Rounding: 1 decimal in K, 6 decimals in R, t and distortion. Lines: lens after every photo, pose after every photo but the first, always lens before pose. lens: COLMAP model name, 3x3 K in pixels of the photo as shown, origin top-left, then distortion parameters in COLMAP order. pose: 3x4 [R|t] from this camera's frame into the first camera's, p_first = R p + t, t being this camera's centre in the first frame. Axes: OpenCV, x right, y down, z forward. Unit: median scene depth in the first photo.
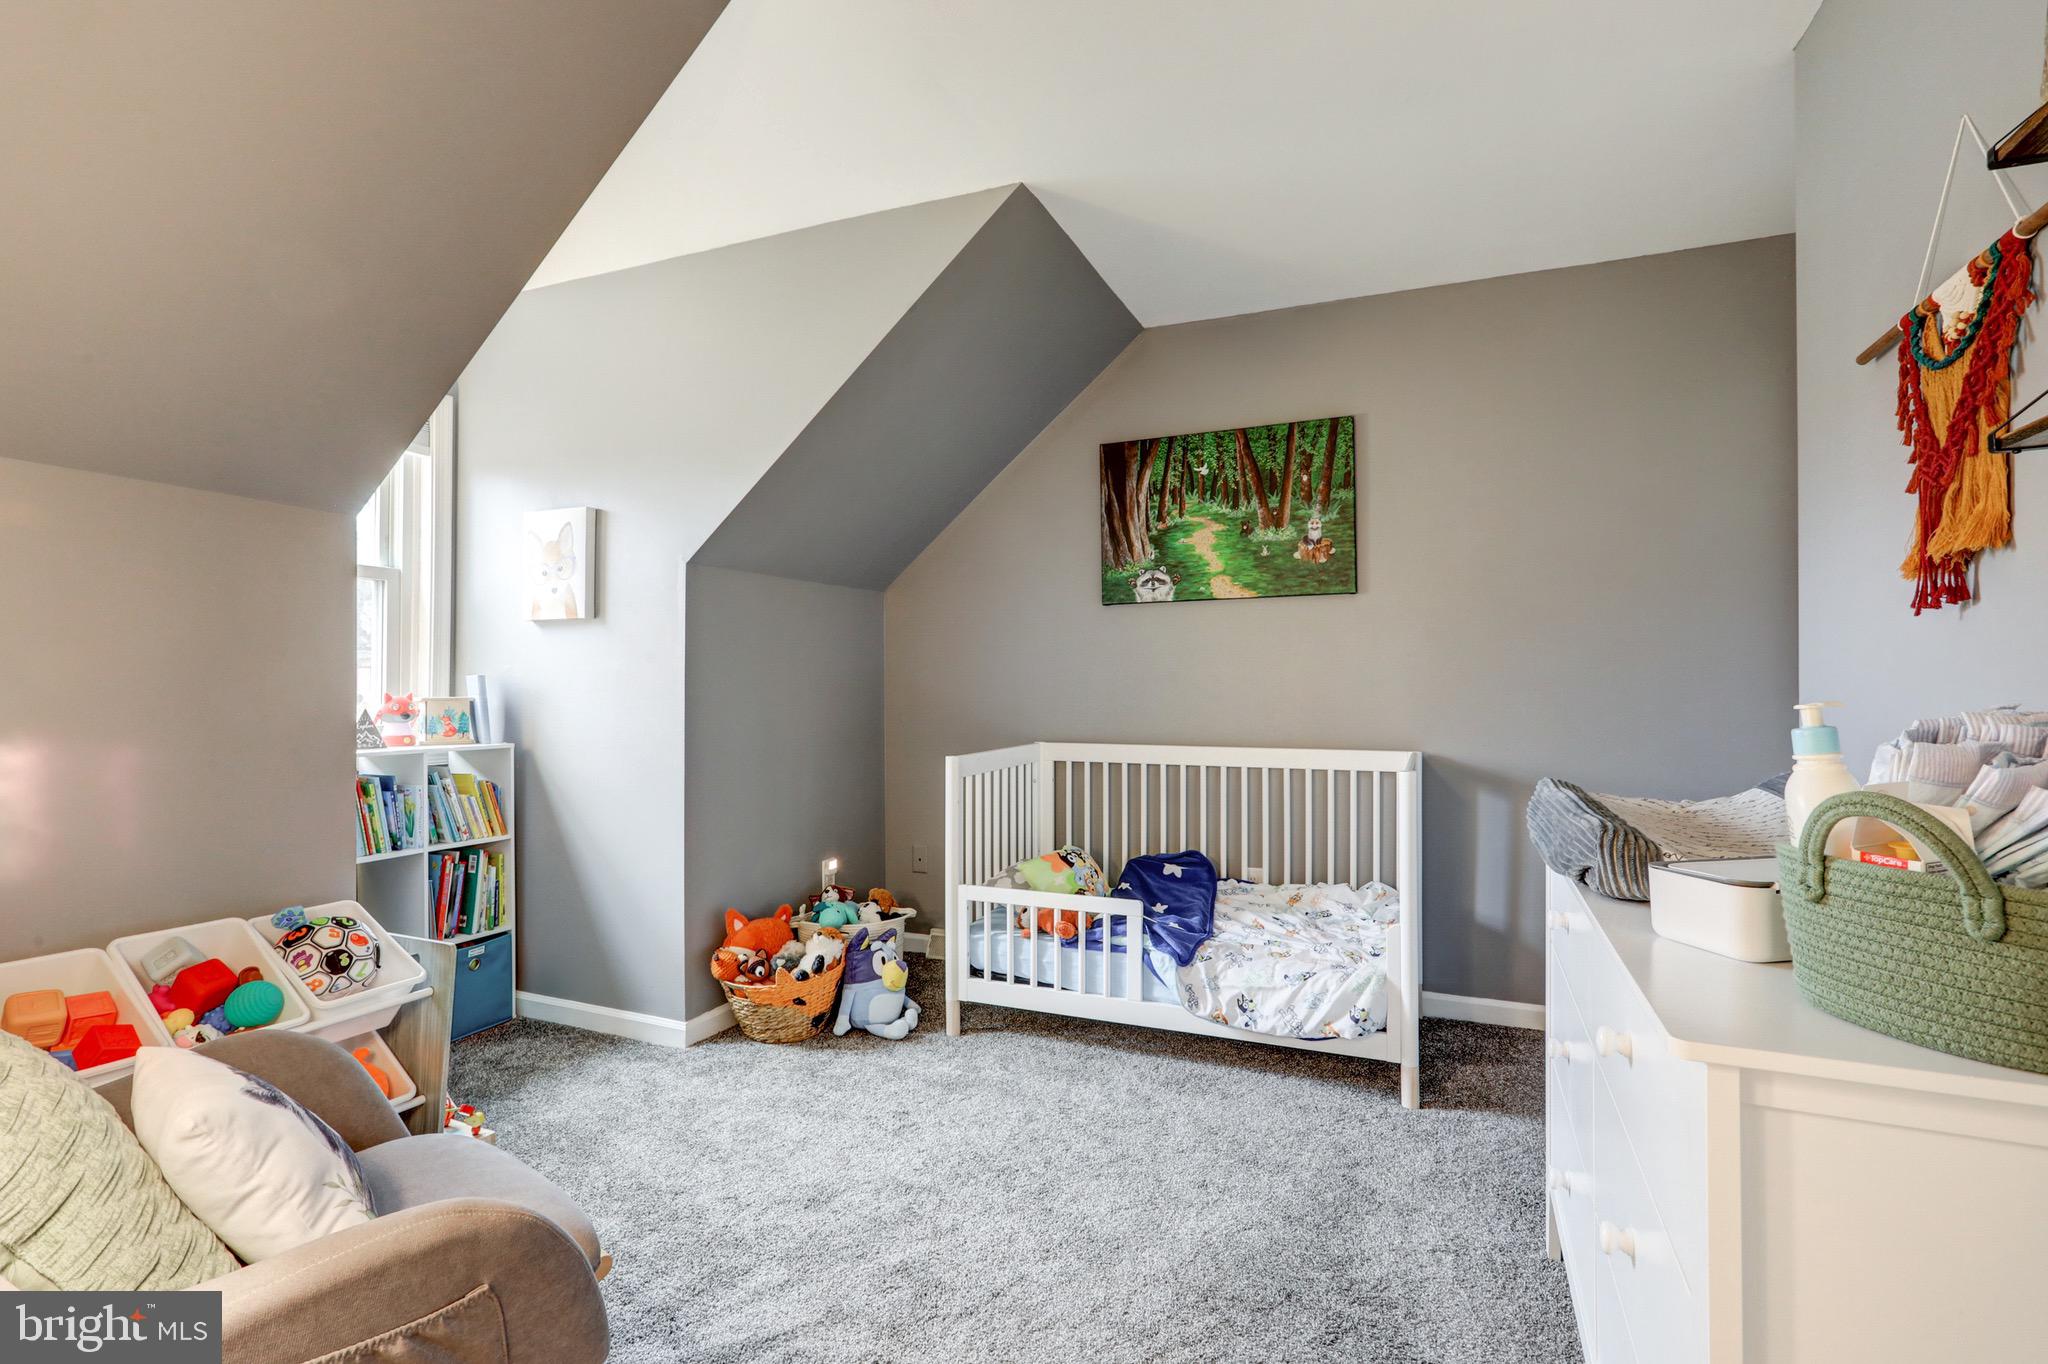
lens RADIAL K [[1005.2, 0, 1023.8], [0, 1005.2, 671.2], [0, 0, 1]] dist [0.004939, 0.003159]
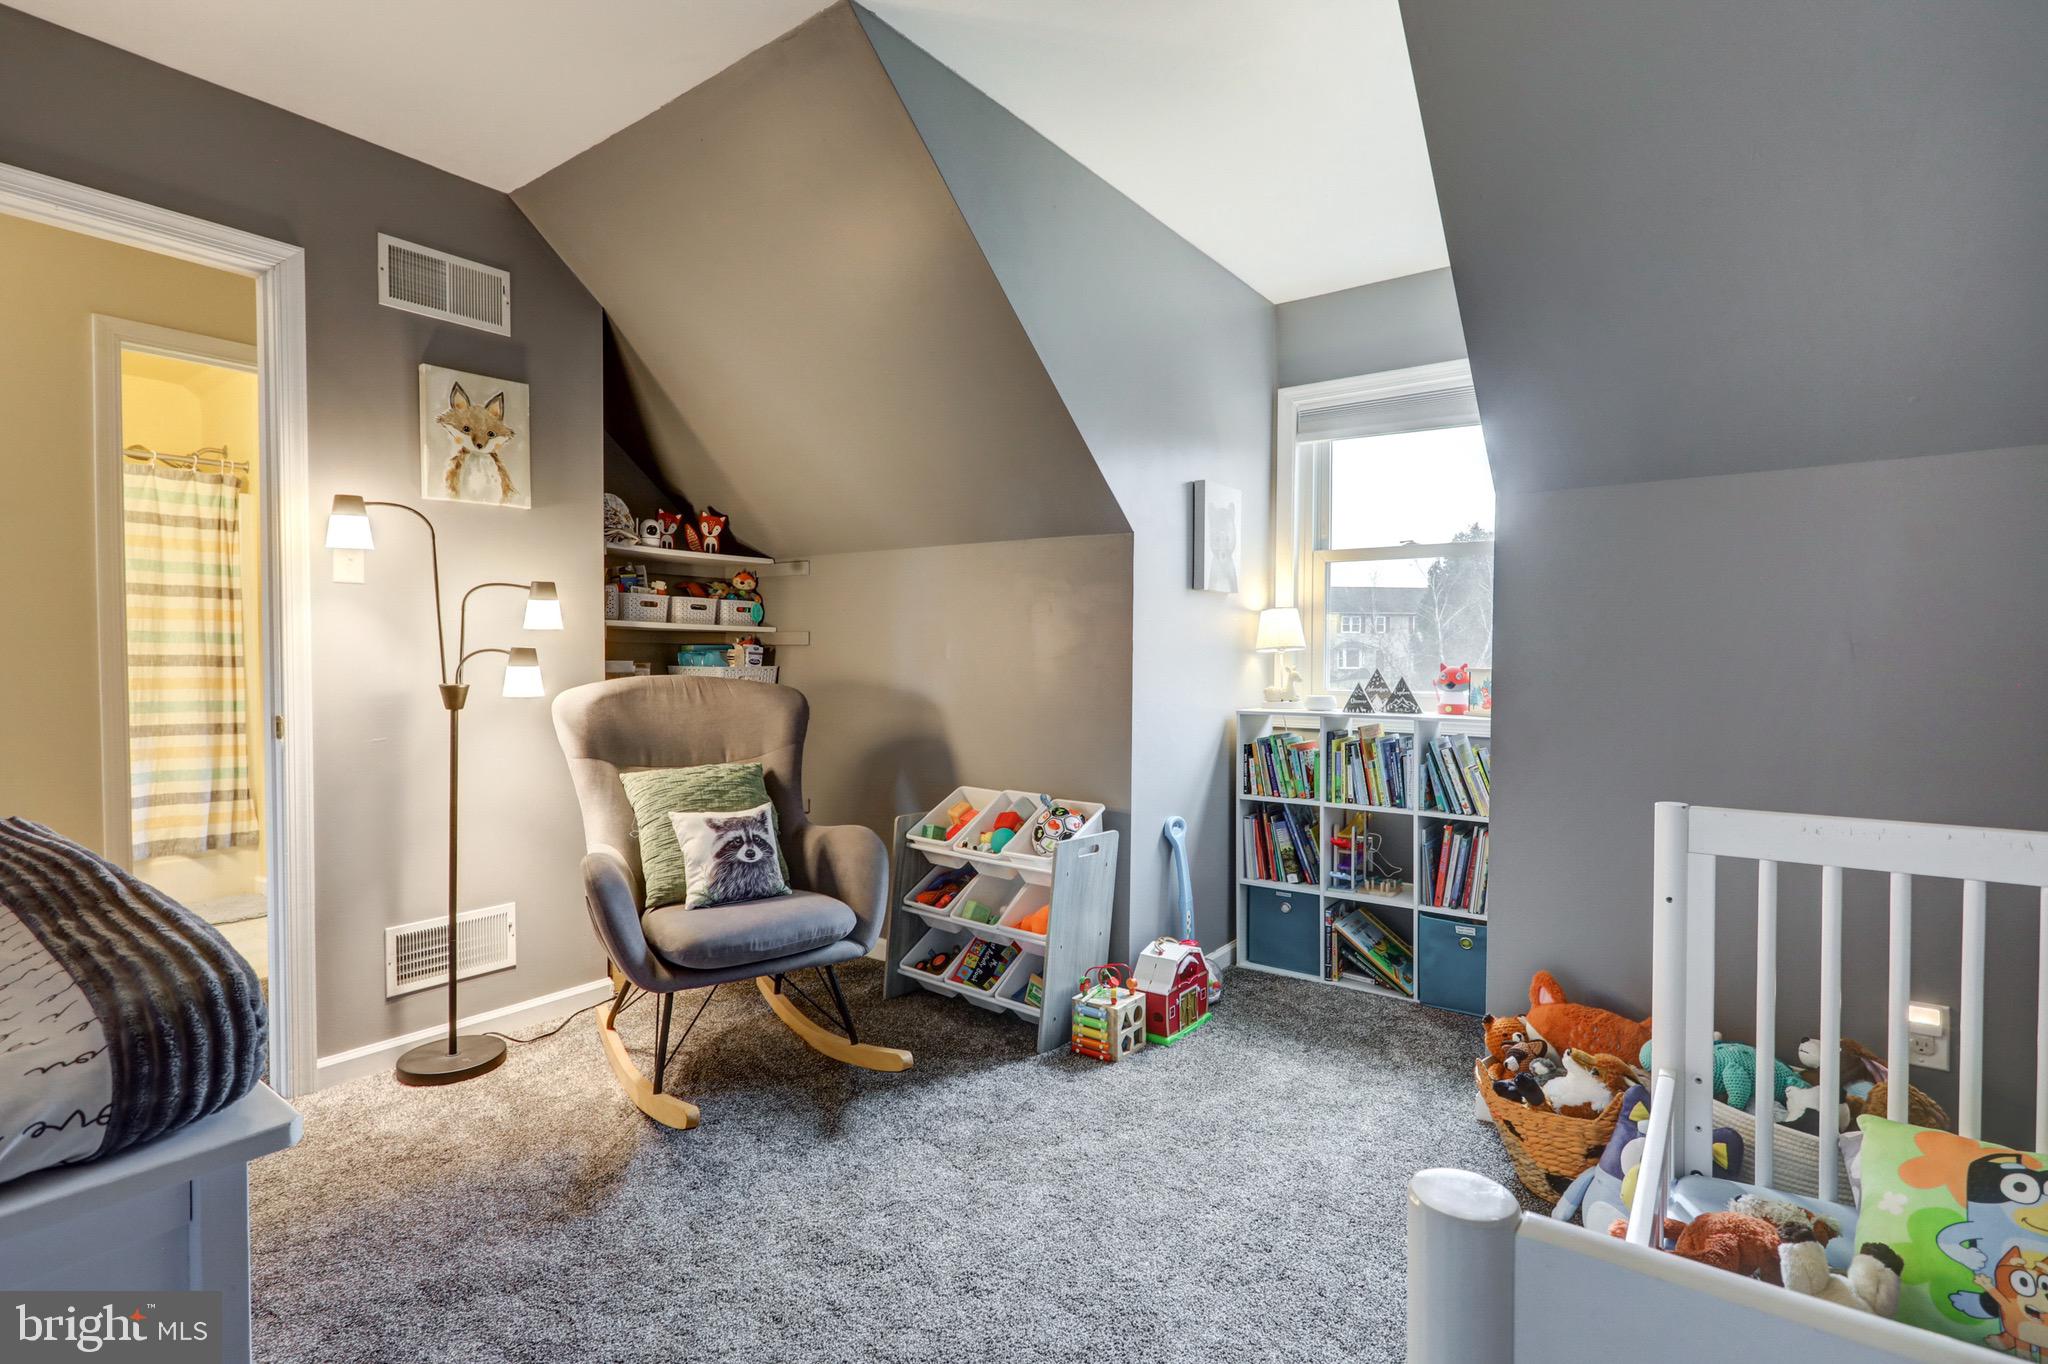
lens RADIAL K [[1005.2, 0, 1026.1], [0, 1005.2, 679.7], [0, 0, 1]] dist [0.004939, 0.003159]
pose [[-0.226884, 0.029974, -0.973460, 0.509112], [0.003163, 0.999544, 0.030039, 0.006622], [0.973917, 0.003736, -0.226875, 0.844259]]
